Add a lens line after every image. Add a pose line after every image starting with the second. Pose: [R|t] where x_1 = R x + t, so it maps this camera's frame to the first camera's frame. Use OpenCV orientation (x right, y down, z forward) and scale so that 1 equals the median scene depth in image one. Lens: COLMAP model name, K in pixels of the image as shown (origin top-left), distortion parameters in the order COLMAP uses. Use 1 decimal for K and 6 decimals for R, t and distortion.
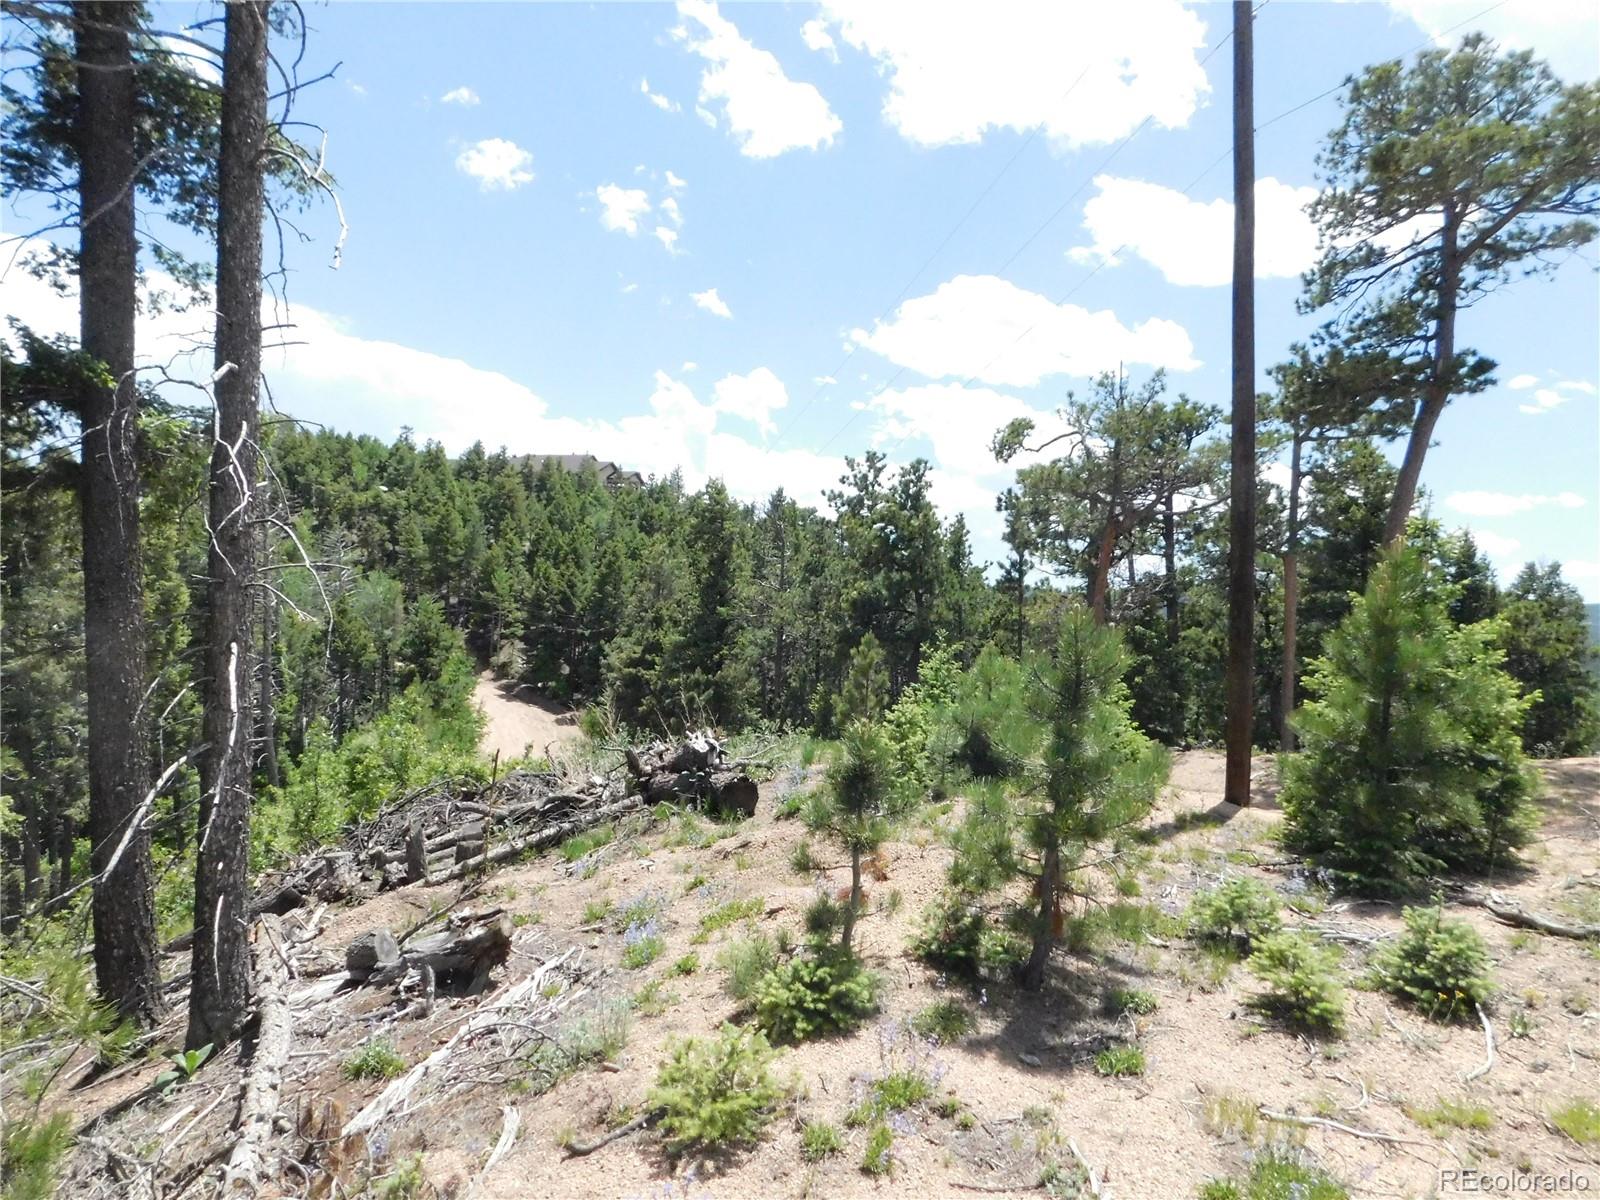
lens RADIAL K [[1072.4, 0, 800.0], [0, 1072.4, 600.0], [0, 0, 1]] dist [-0.063320, 0.063209]
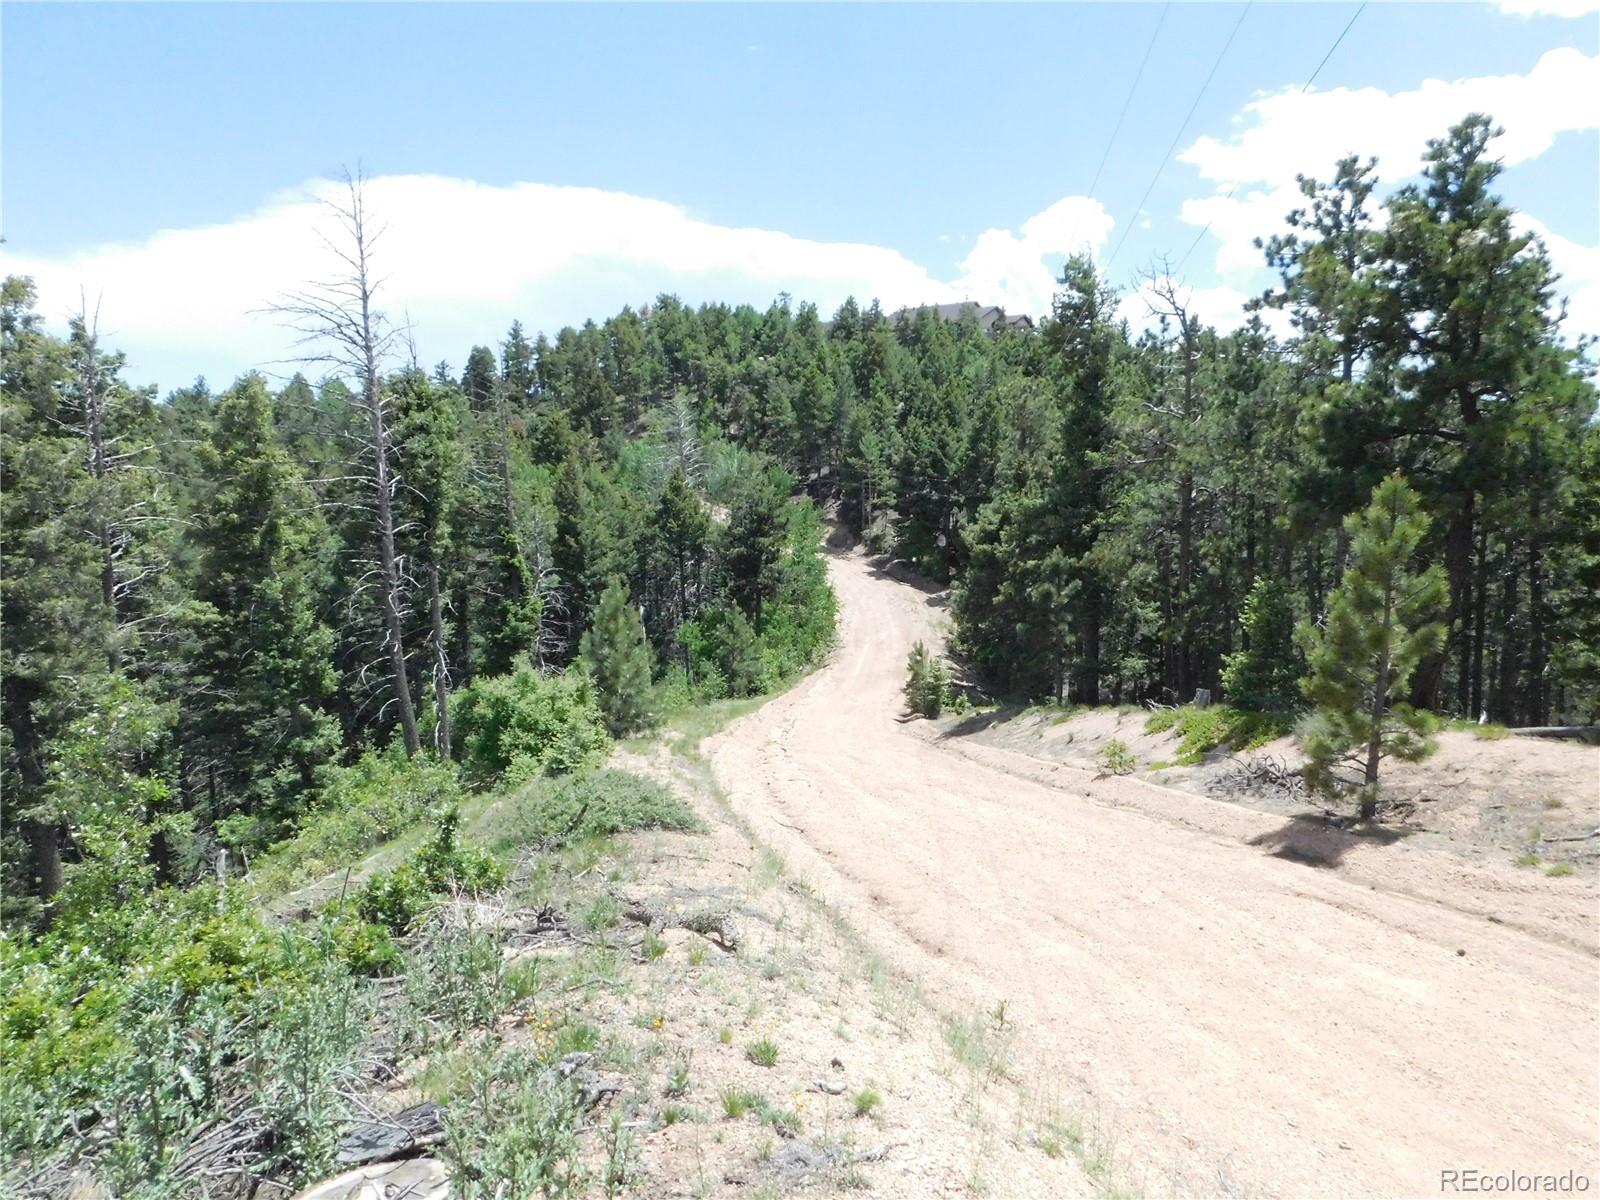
lens RADIAL K [[1063.7, 0, 817.3], [0, 1063.7, 608.0], [0, 0, 1]] dist [-0.067292, 0.050540]
pose [[0.932837, -0.009032, -0.360186, 0.000575], [0.057384, 0.990649, 0.123777, 0.004710], [0.355700, -0.136132, 0.924633, 0.137431]]
